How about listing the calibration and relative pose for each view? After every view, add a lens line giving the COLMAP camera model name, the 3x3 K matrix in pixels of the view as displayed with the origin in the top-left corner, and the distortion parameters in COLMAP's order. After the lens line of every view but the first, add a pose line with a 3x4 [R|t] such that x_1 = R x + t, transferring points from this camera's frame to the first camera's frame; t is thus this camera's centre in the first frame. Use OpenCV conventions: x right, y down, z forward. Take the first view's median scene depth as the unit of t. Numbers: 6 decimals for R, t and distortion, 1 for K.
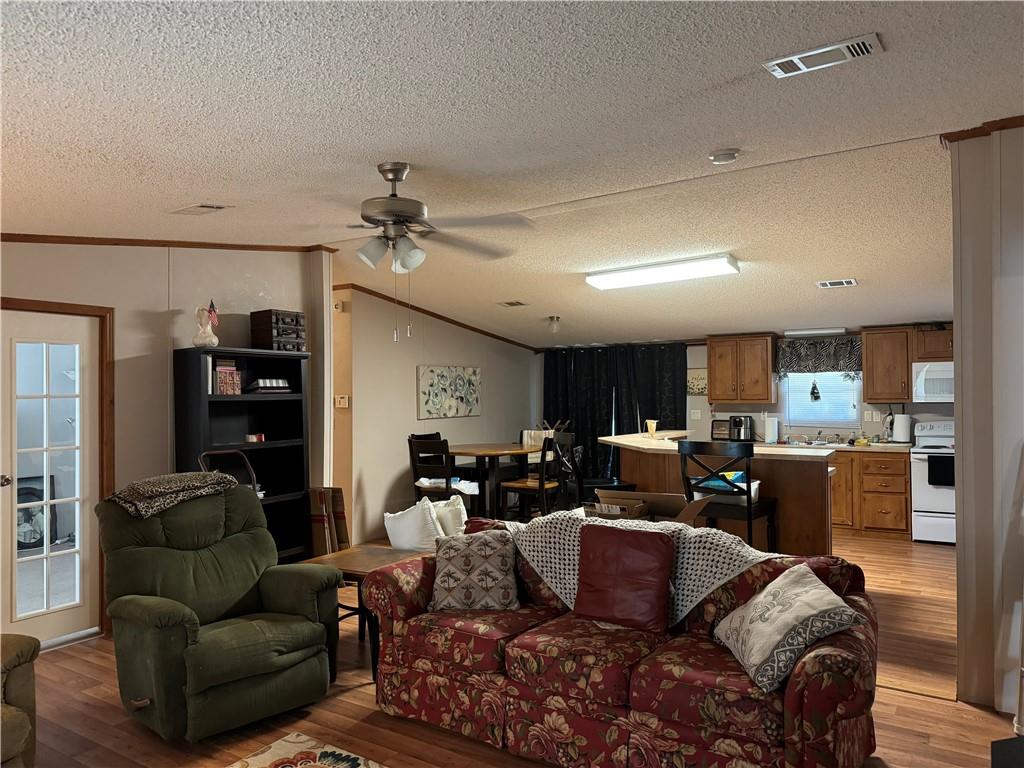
lens RADIAL K [[708.5, 0, 521.4], [0, 708.5, 386.1], [0, 0, 1]] dist [0.083989, -0.089978]
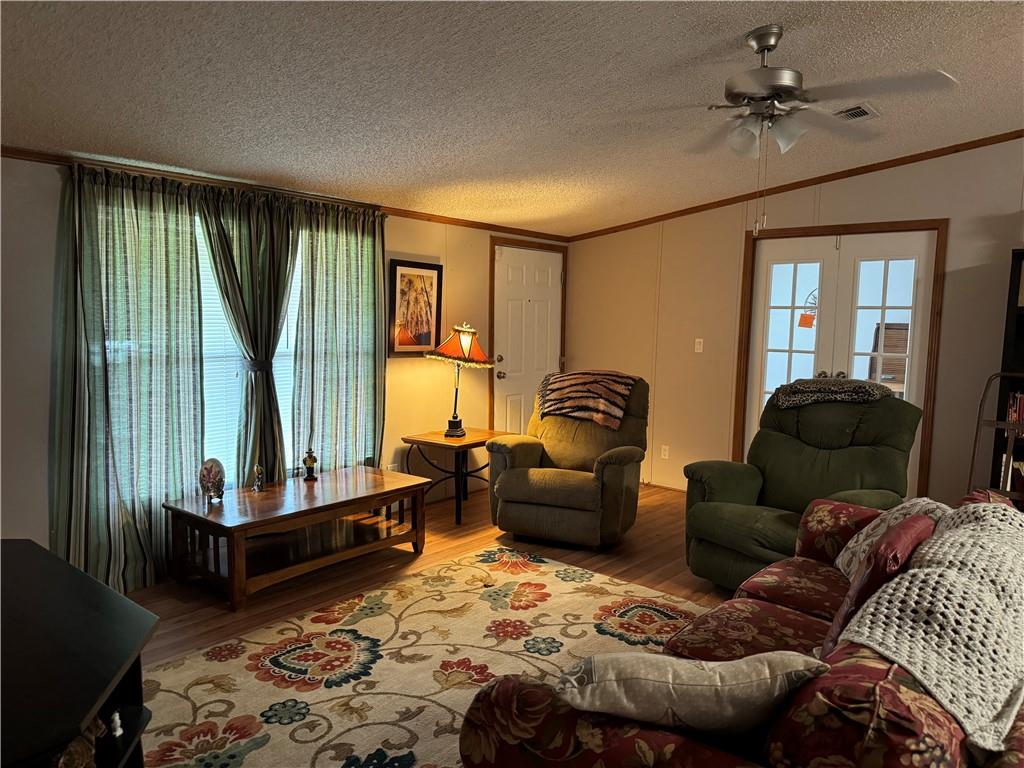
lens RADIAL K [[720.2, 0, 512.0], [0, 720.2, 384.0], [0, 0, 1]] dist [0.100313, -0.133803]
pose [[-0.122364, 0.102091, -0.987221, 0.532393], [-0.011301, 0.994488, 0.104243, 0.019554], [0.992421, 0.023912, -0.120536, 0.541026]]
